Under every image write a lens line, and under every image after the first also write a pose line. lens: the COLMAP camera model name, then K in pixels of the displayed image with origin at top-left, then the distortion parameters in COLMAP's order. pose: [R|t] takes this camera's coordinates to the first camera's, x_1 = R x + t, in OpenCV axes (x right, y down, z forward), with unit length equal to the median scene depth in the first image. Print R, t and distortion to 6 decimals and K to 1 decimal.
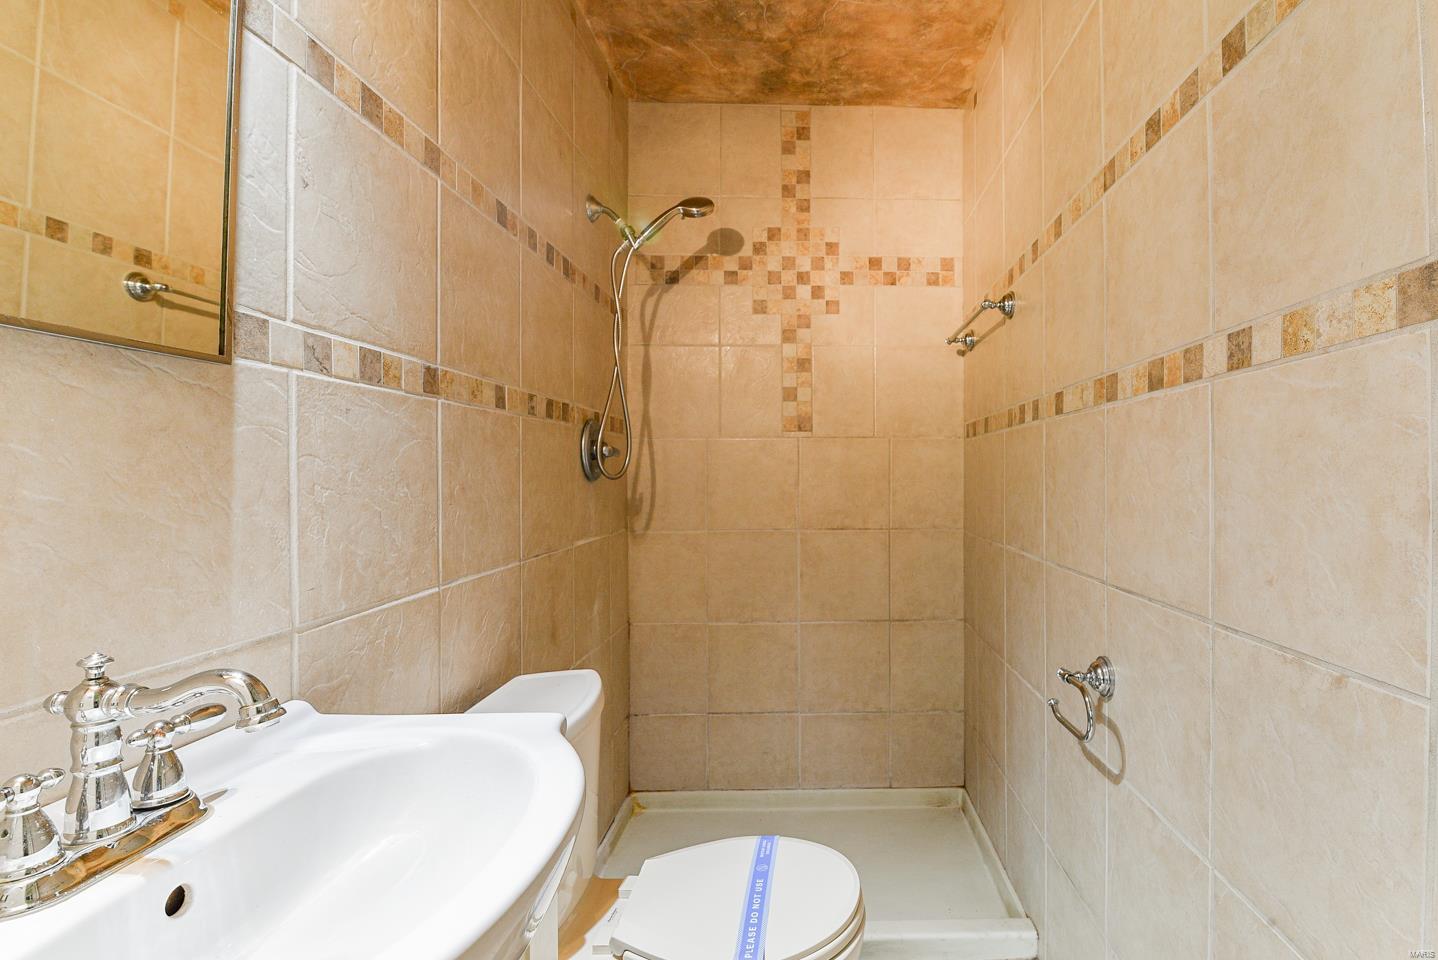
lens RADIAL K [[629.9, 0, 721.7], [0, 629.9, 465.6], [0, 0, 1]] dist [-0.011337, 0.000114]
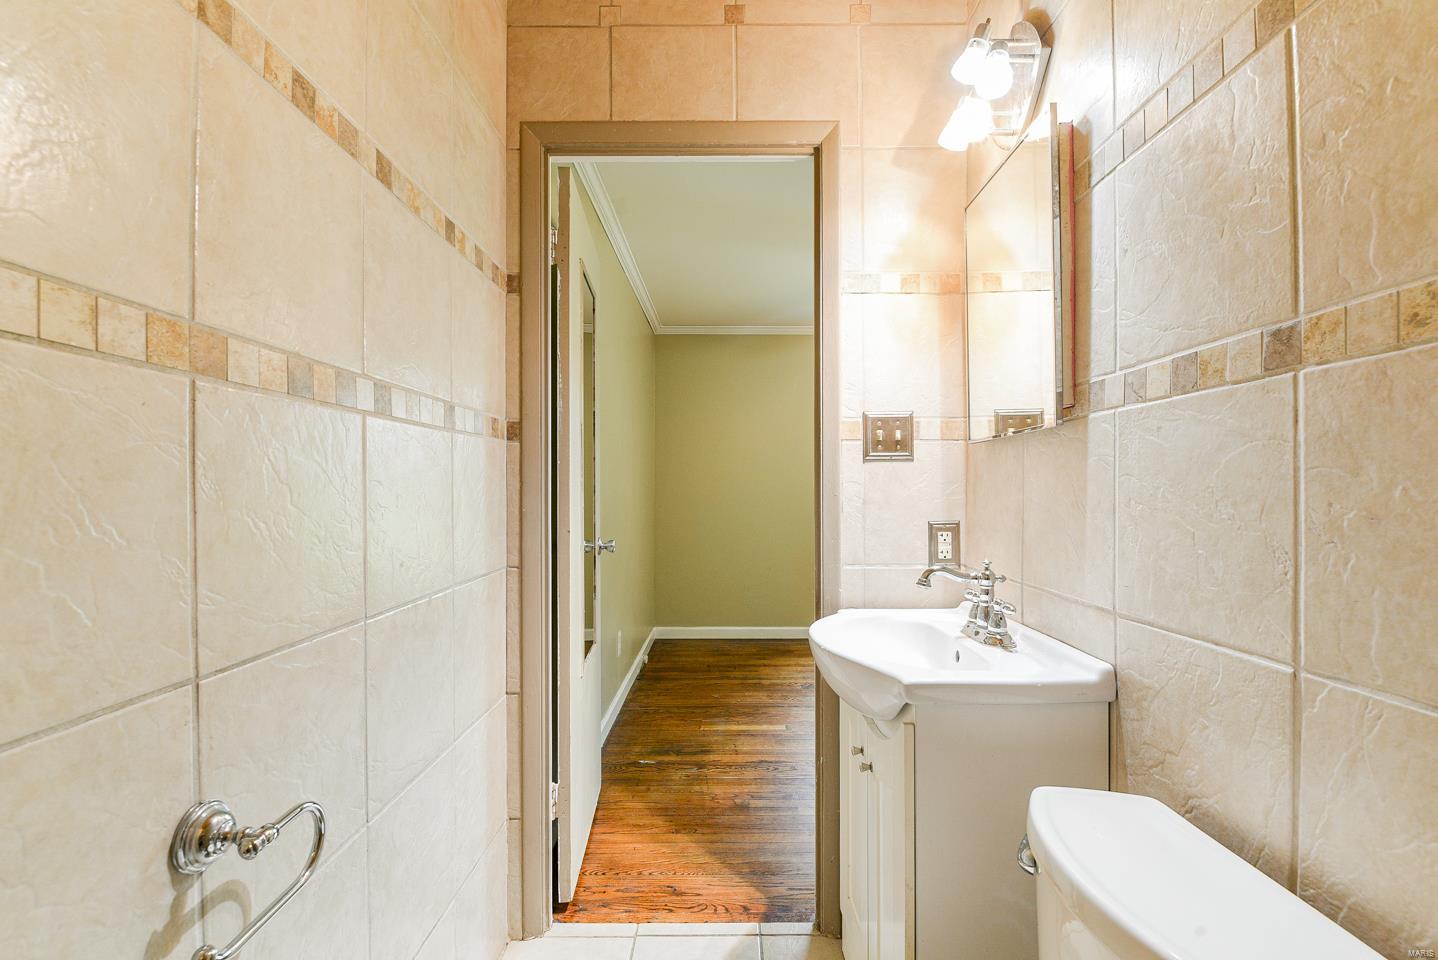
lens RADIAL K [[629.9, 0, 719.7], [0, 629.9, 483.1], [0, 0, 1]] dist [-0.011337, 0.000114]
pose [[-0.990111, -0.003179, -0.140251, 0.255065], [0.000482, 0.999660, -0.026063, 0.027249], [0.140287, -0.025873, -0.989773, 1.863346]]
